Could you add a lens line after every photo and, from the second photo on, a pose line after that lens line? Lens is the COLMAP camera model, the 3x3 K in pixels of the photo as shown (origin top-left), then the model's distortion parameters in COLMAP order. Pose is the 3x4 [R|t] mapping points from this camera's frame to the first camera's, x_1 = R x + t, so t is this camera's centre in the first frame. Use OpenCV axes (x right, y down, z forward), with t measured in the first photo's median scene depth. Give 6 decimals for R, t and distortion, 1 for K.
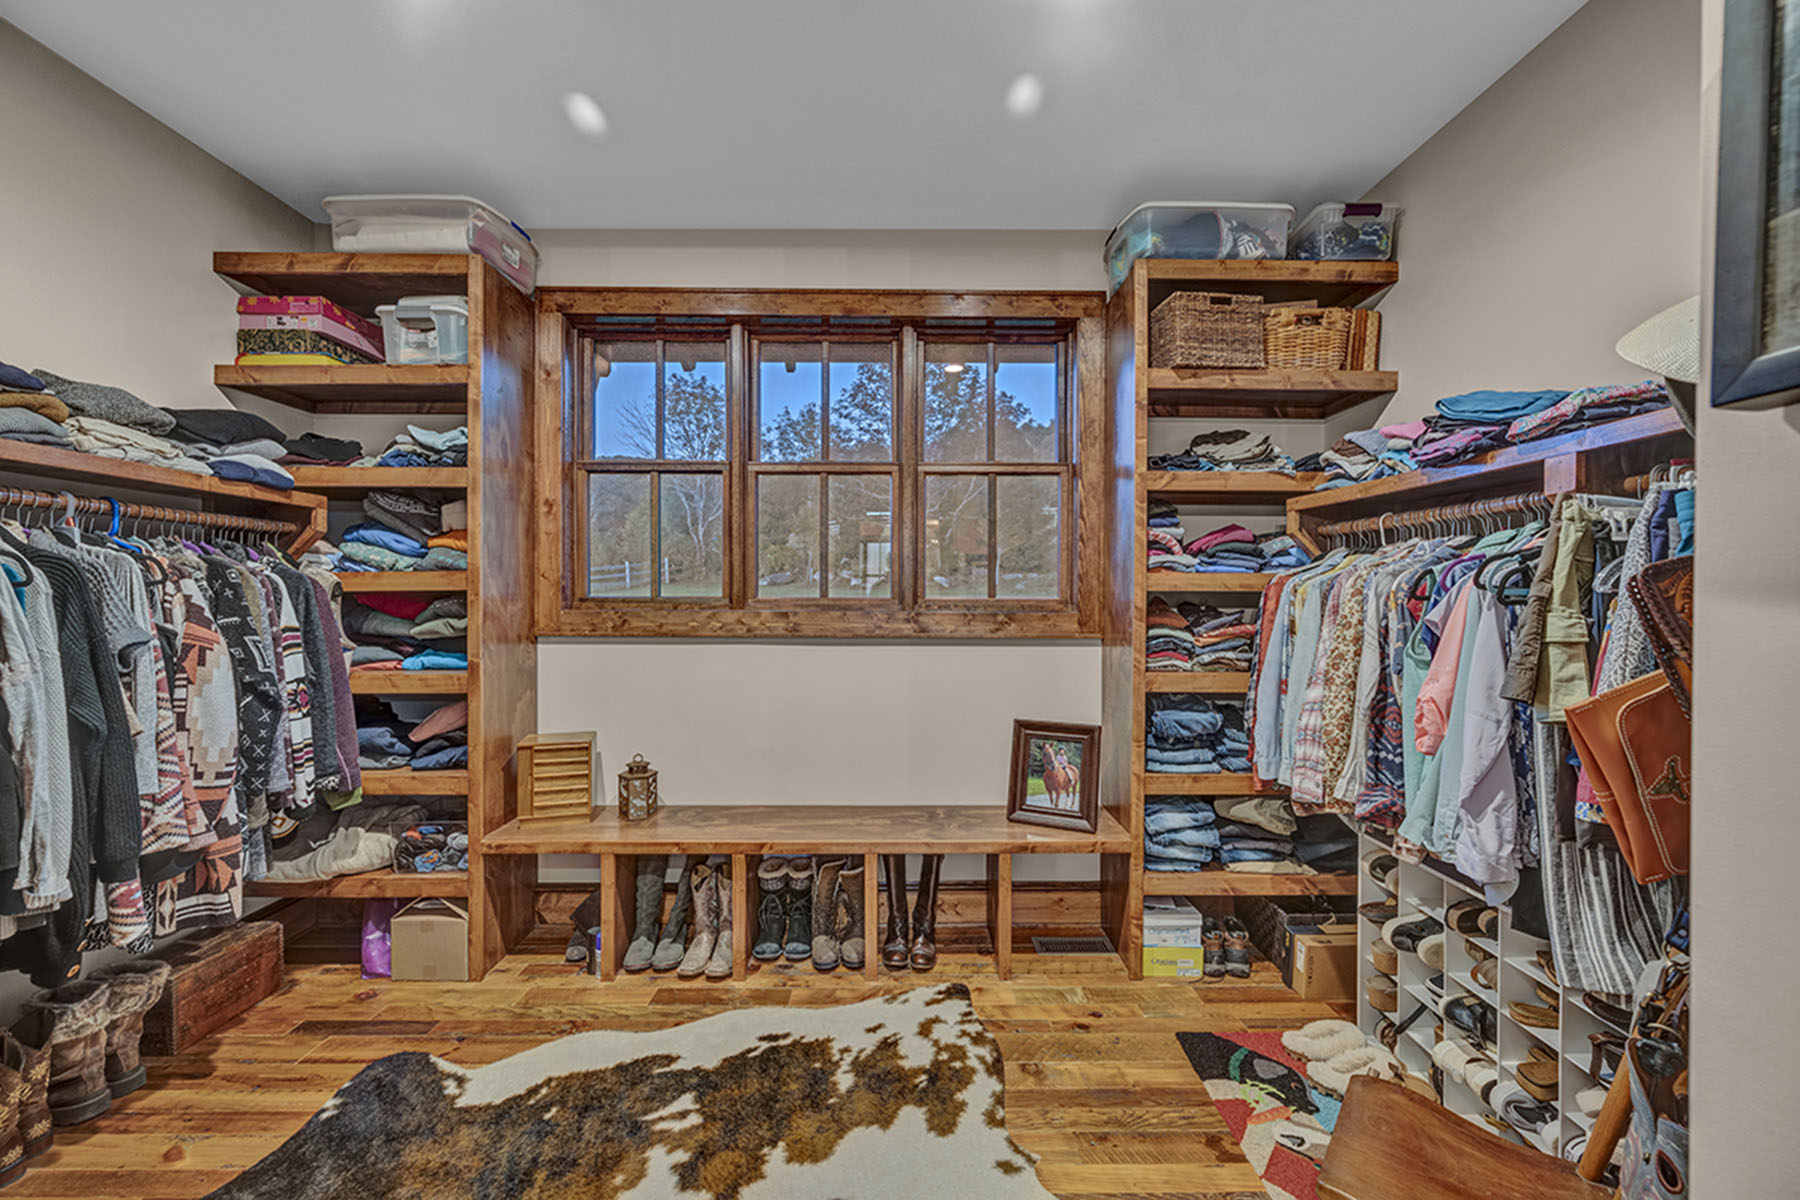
lens RADIAL K [[697.8, 0, 899.1], [0, 697.8, 606.4], [0, 0, 1]] dist [-0.000426, -0.001105]
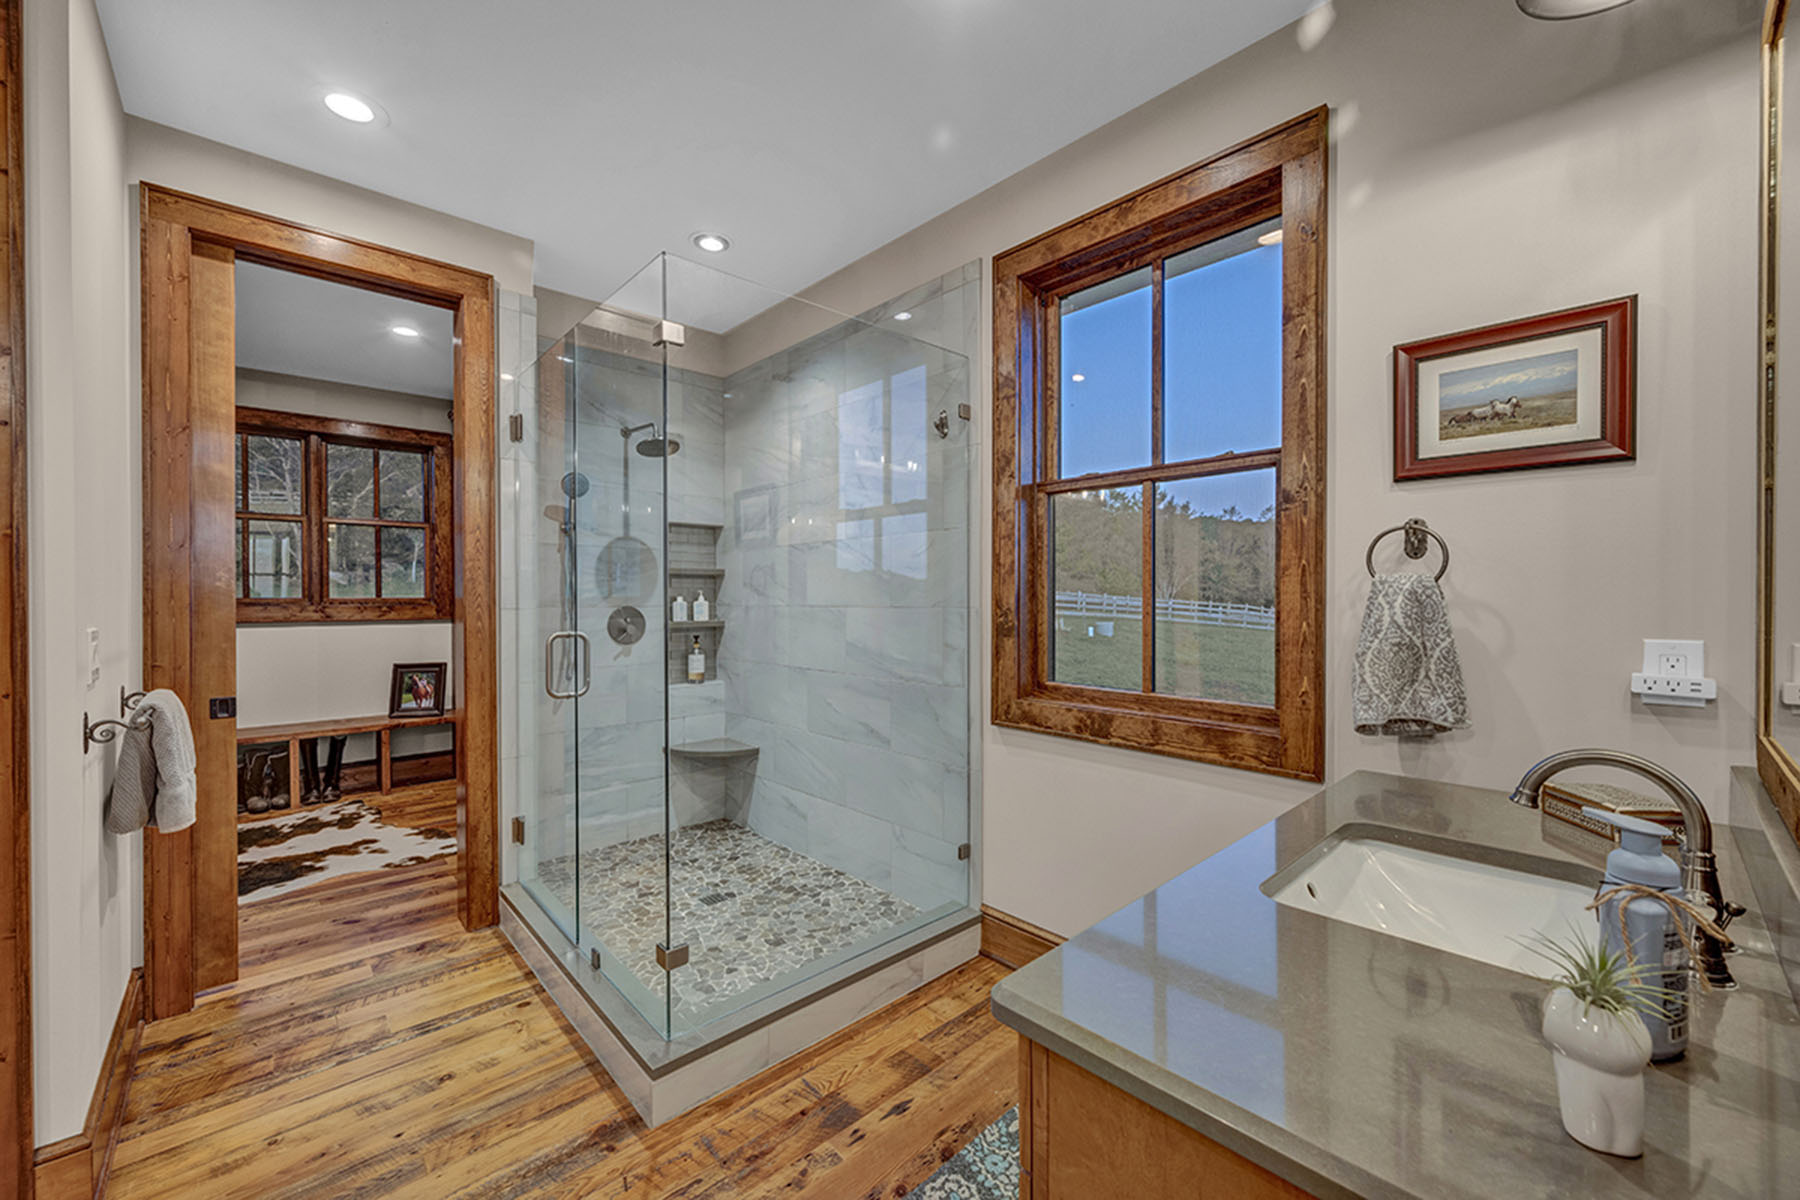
lens RADIAL K [[697.8, 0, 897.8], [0, 697.8, 603.8], [0, 0, 1]] dist [-0.000426, -0.001105]
pose [[0.736122, -0.007803, 0.676804, -0.096971], [0.007638, 0.999966, 0.003221, 0.008344], [-0.676805, 0.002799, 0.736157, -1.238075]]
